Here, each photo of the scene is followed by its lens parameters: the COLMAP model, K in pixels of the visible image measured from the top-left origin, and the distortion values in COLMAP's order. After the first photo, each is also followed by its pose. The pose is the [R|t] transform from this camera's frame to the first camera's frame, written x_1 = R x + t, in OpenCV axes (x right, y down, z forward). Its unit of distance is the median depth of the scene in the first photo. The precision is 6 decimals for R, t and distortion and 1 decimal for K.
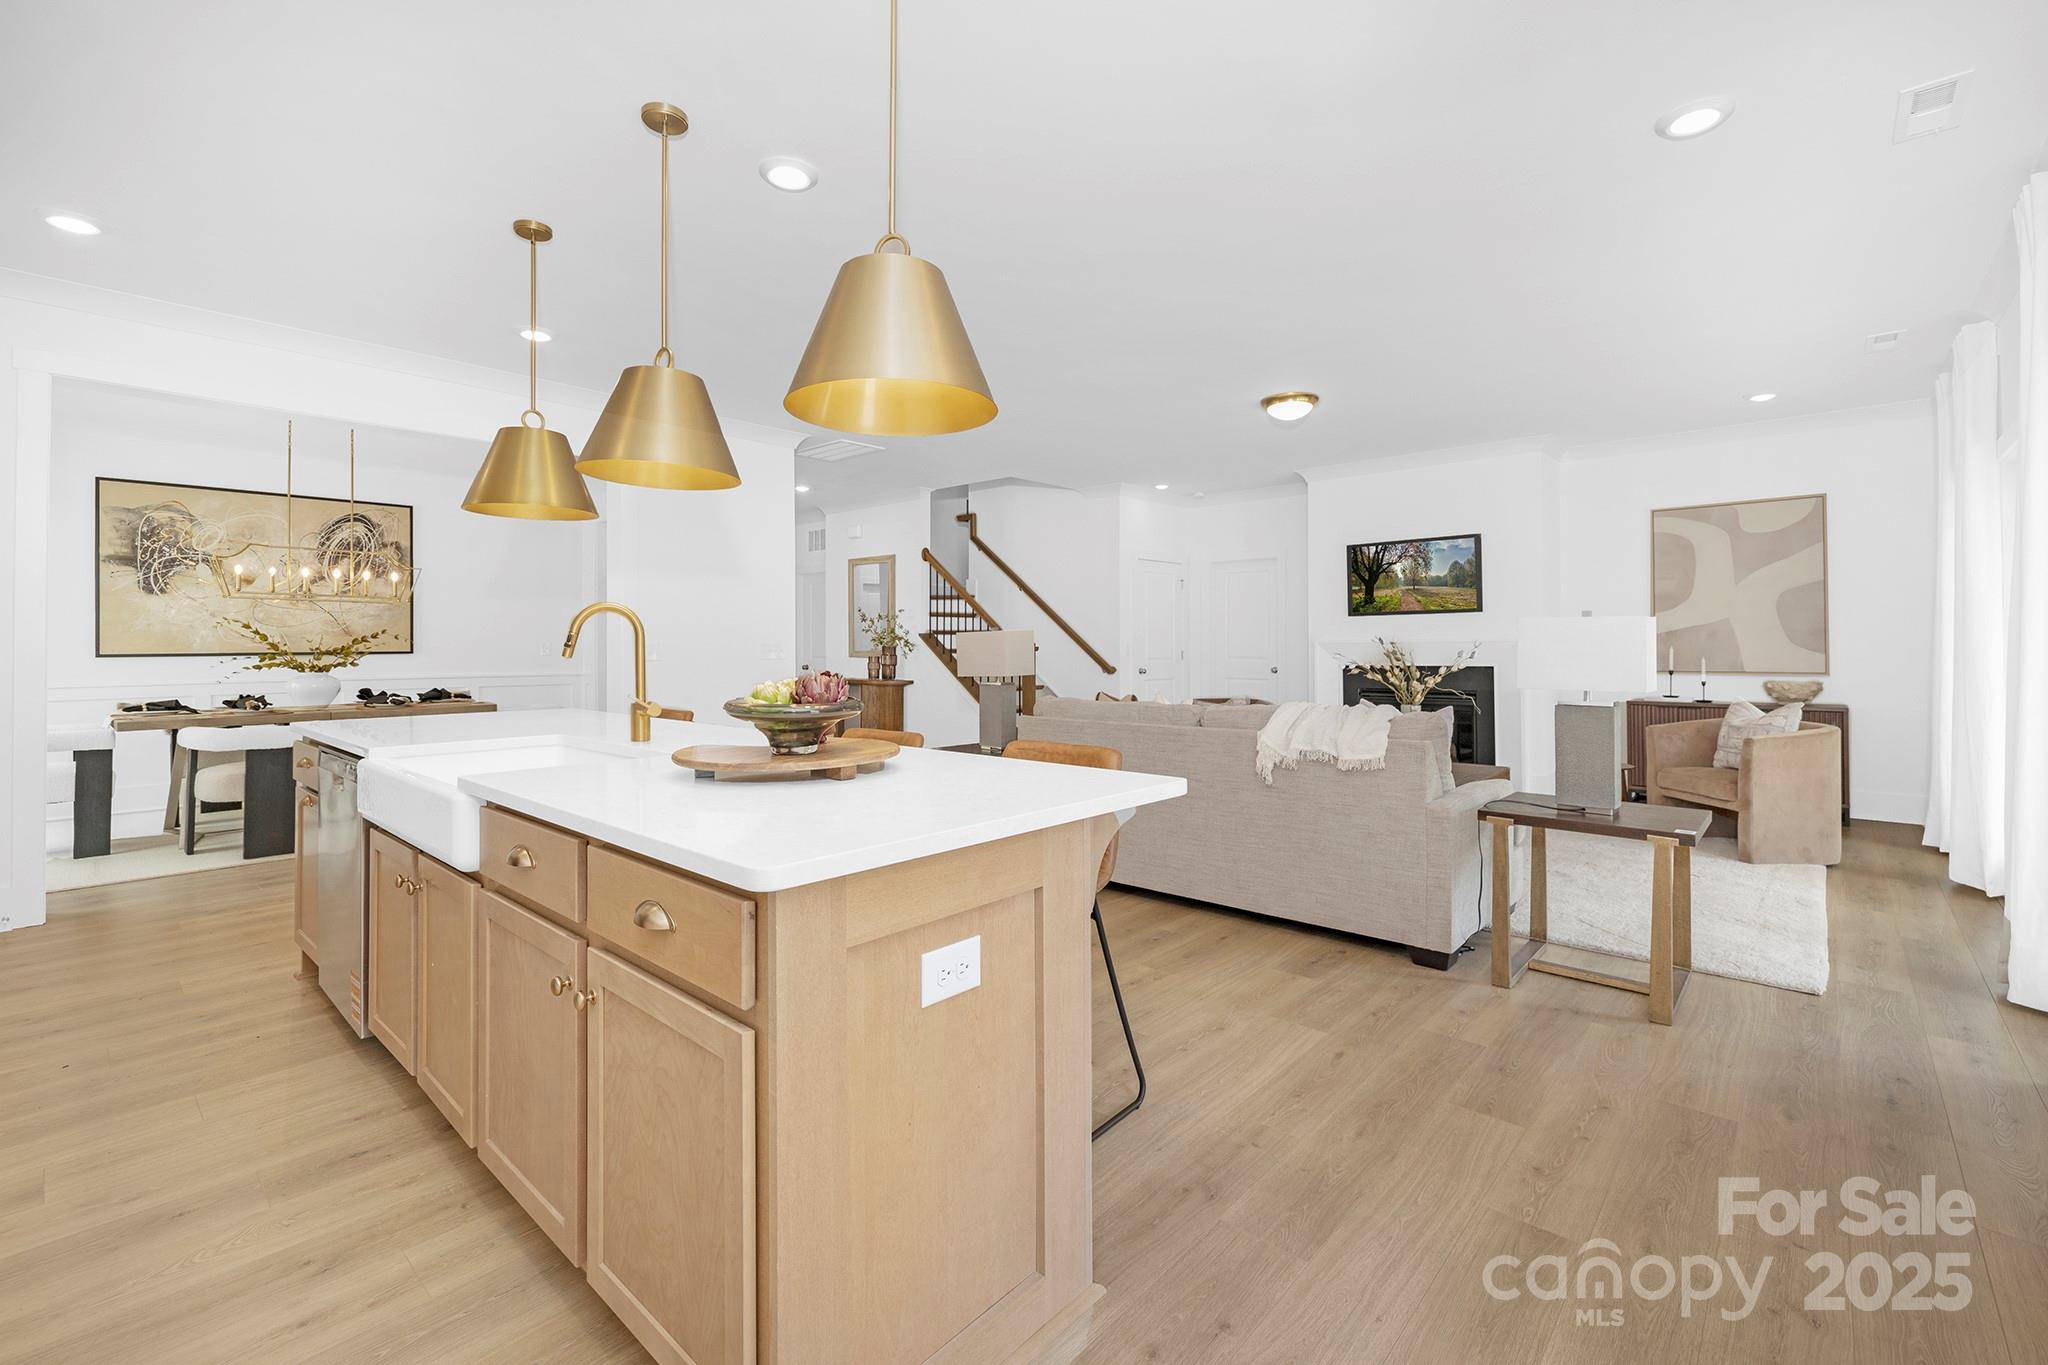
lens RADIAL K [[870.1, 0, 1017.9], [0, 870.1, 646.4], [0, 0, 1]] dist [0.003010, -0.000417]
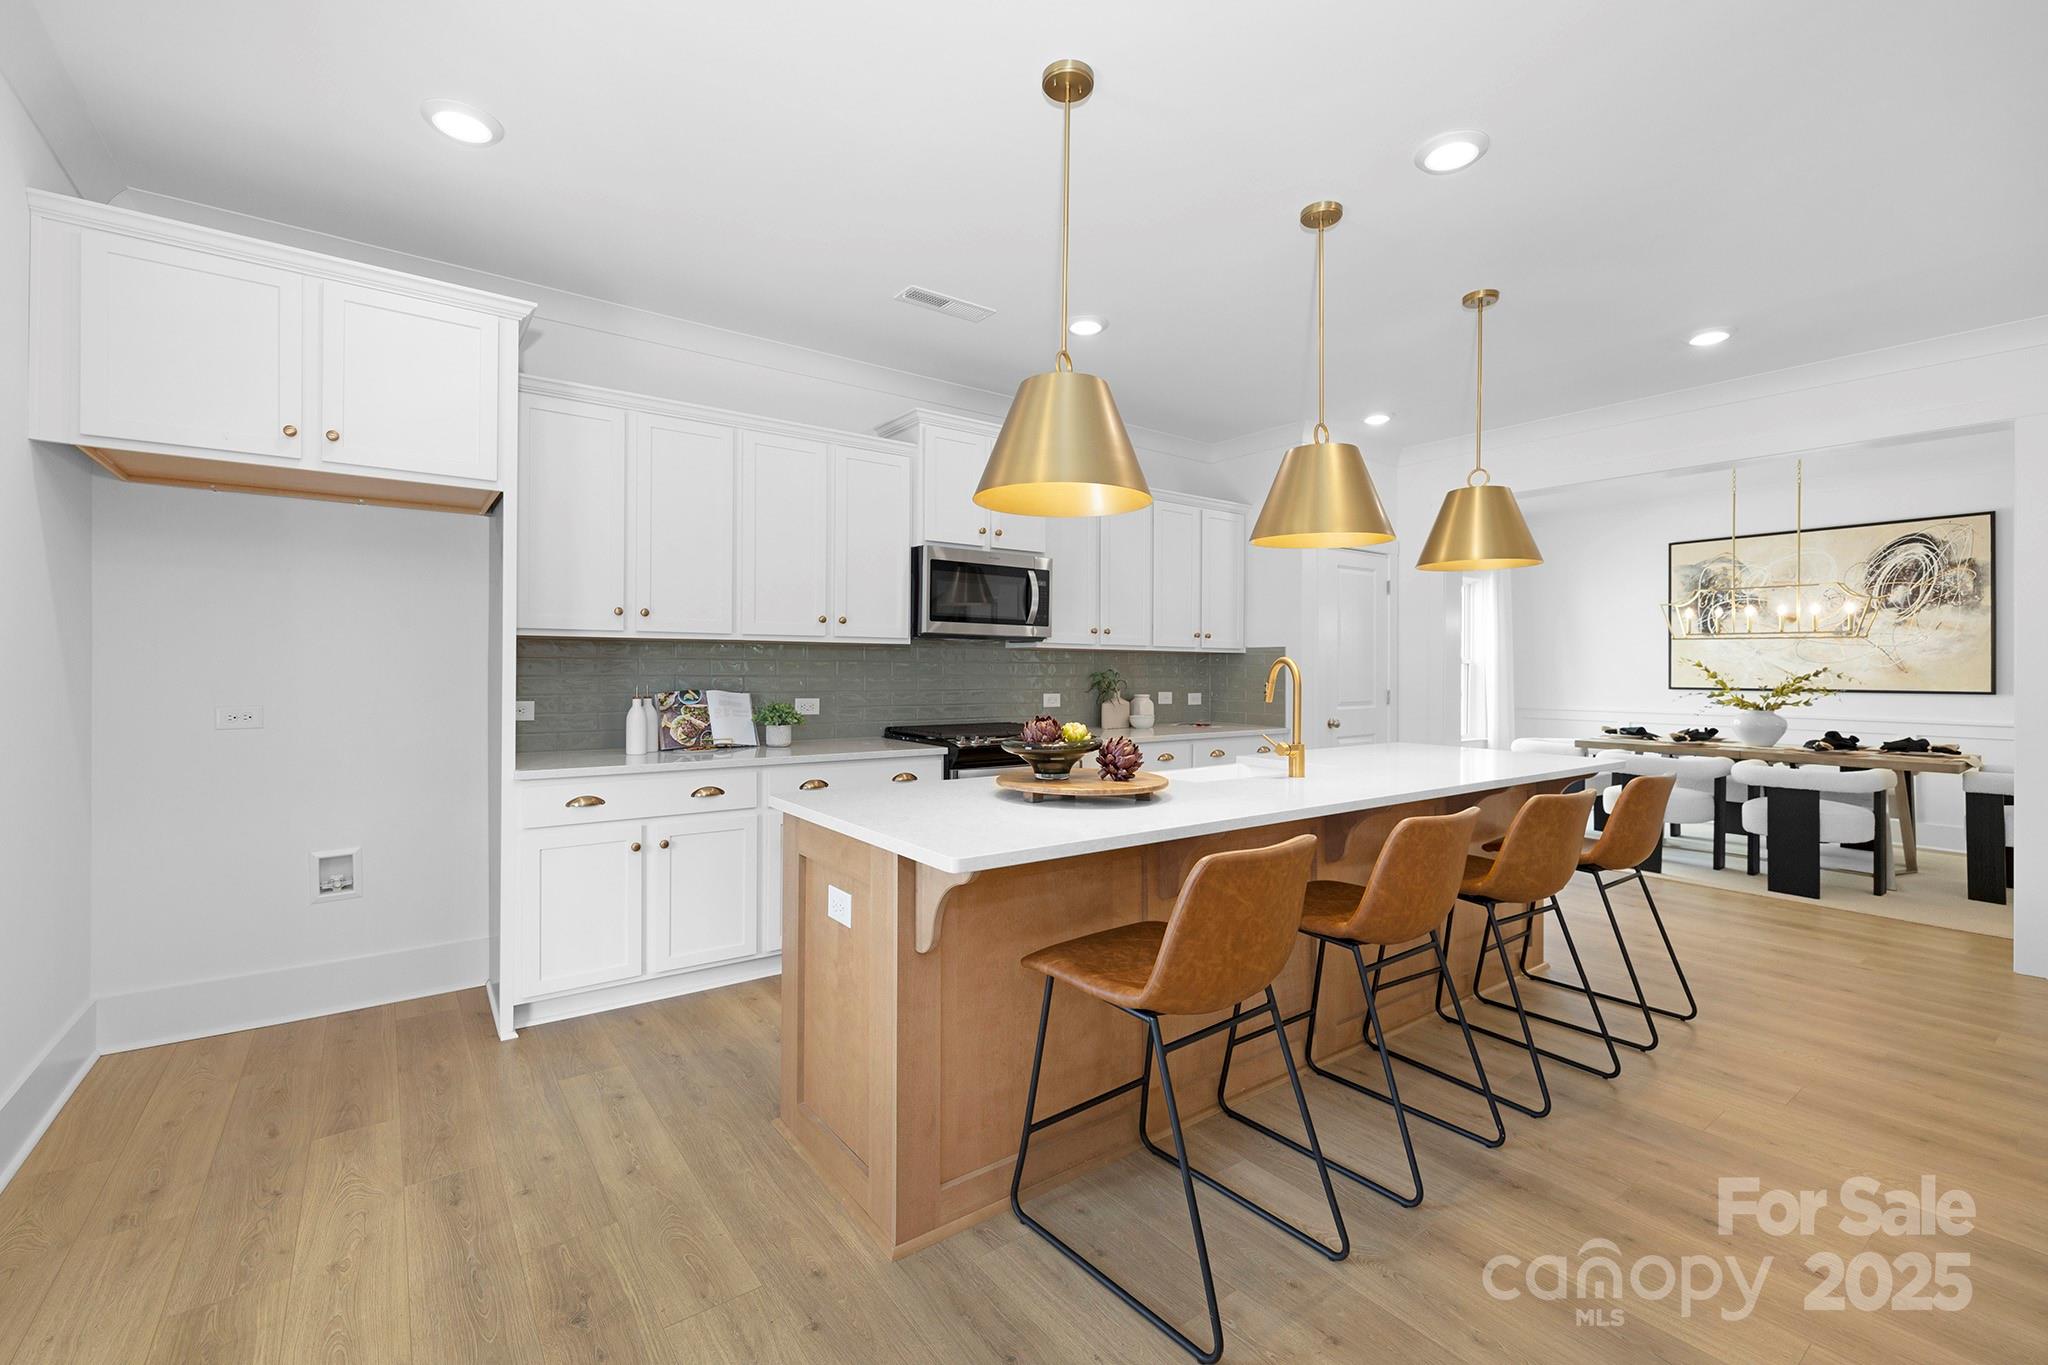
lens RADIAL K [[870.1, 0, 1053.0], [0, 870.1, 656.8], [0, 0, 1]] dist [0.003010, -0.000417]
pose [[-0.174158, -0.011112, -0.984655, 0.288207], [-0.009584, 0.999908, -0.009589, -0.013209], [0.984671, 0.007767, -0.174248, 0.341279]]
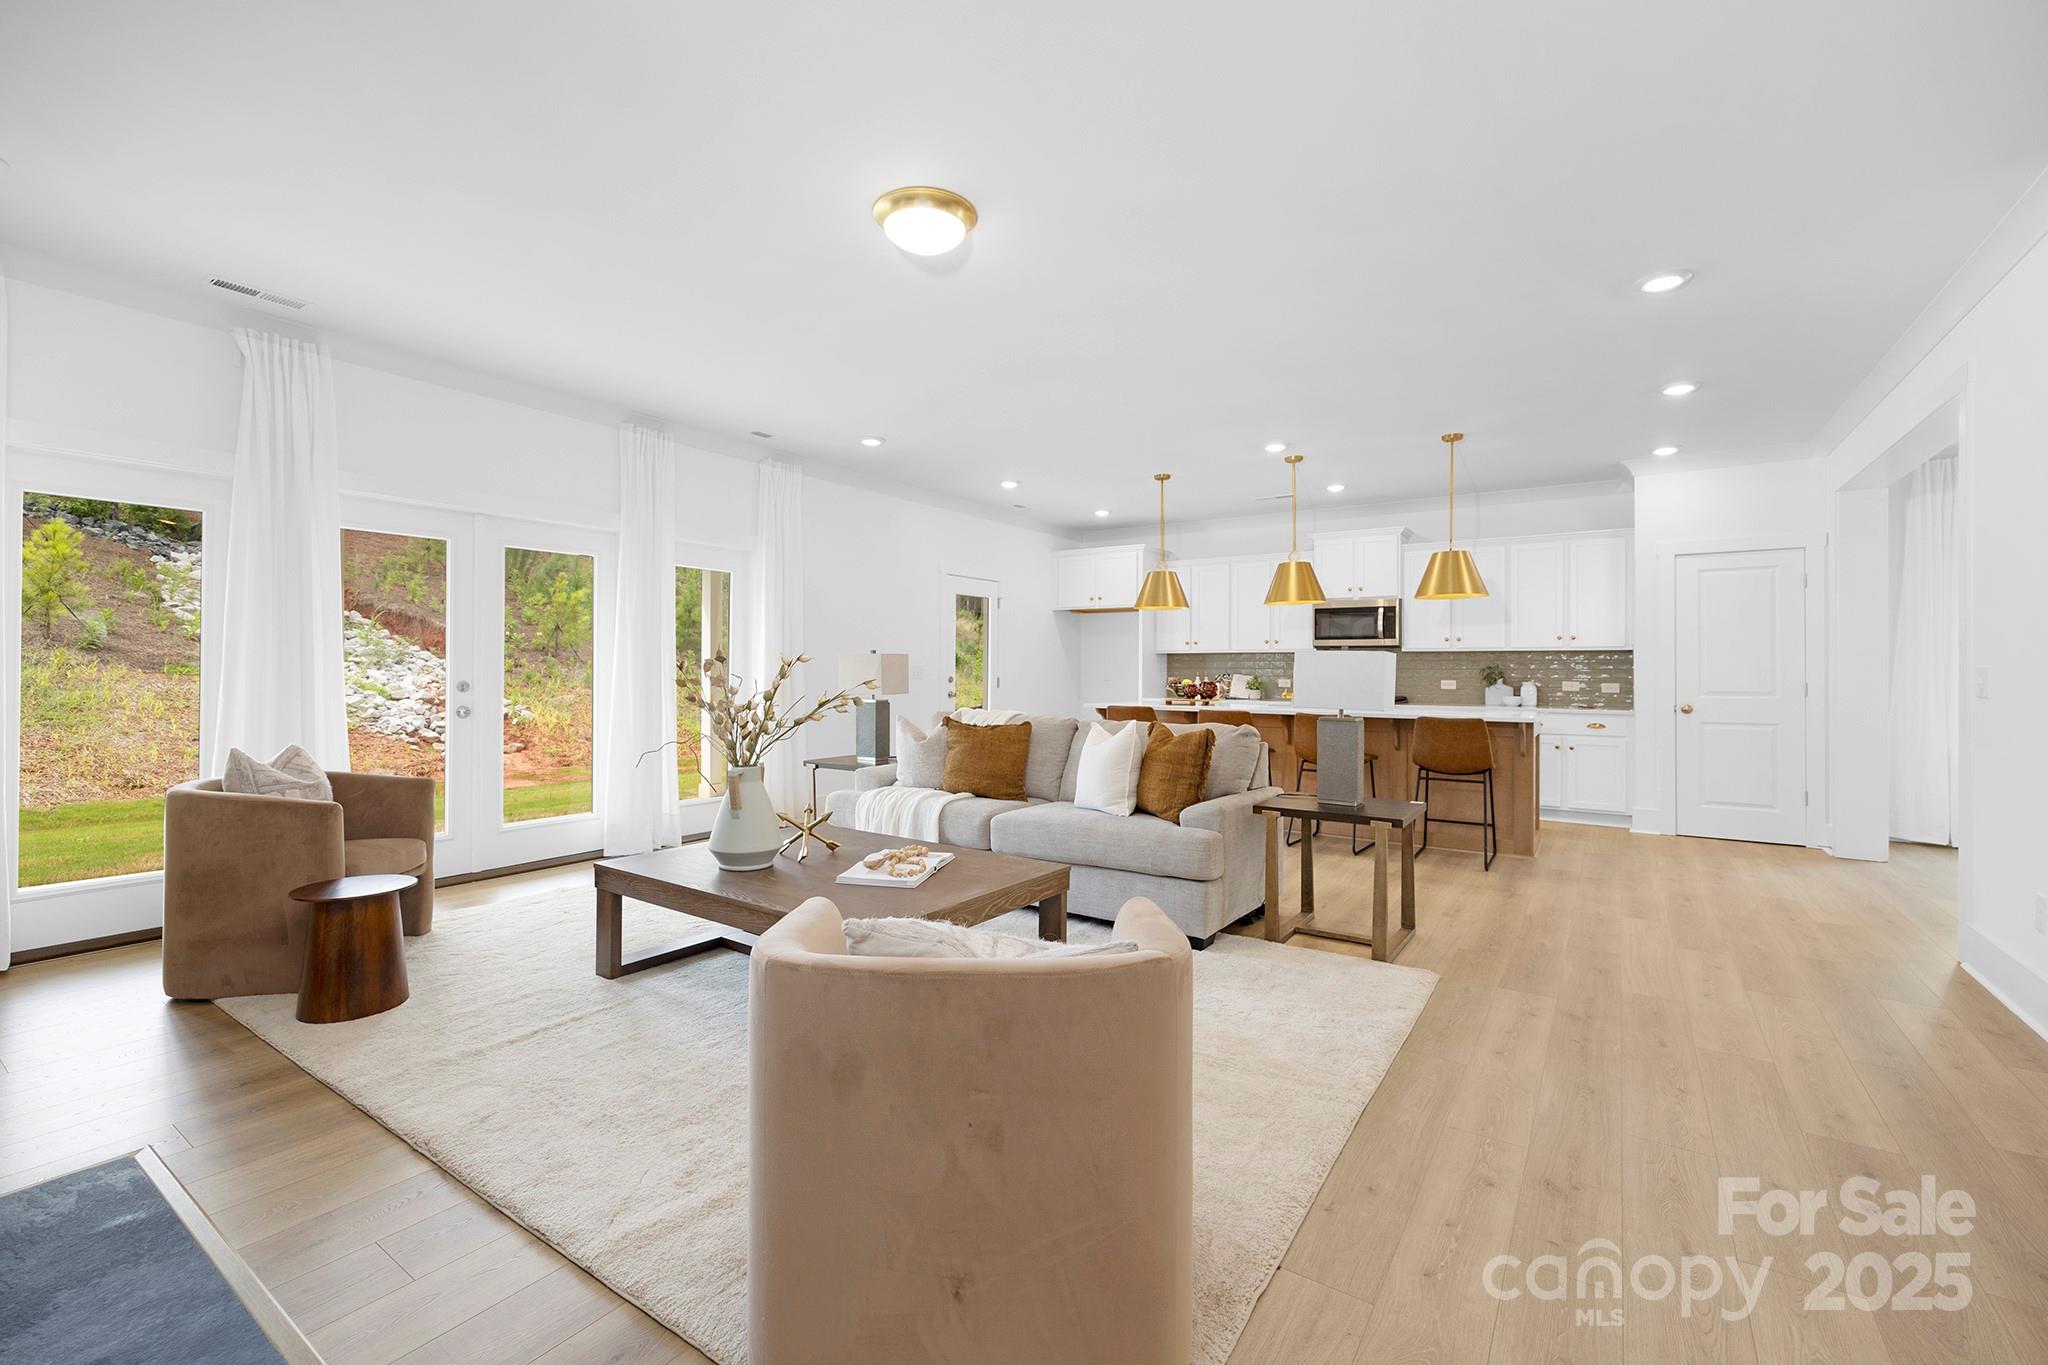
lens RADIAL K [[870.1, 0, 1026.2], [0, 870.1, 673.0], [0, 0, 1]] dist [0.003010, -0.000417]
pose [[-0.990287, -0.004507, -0.138963, 0.267179], [-0.005164, 0.999977, 0.004370, -0.000505], [0.138940, 0.005045, -0.990288, 1.309836]]
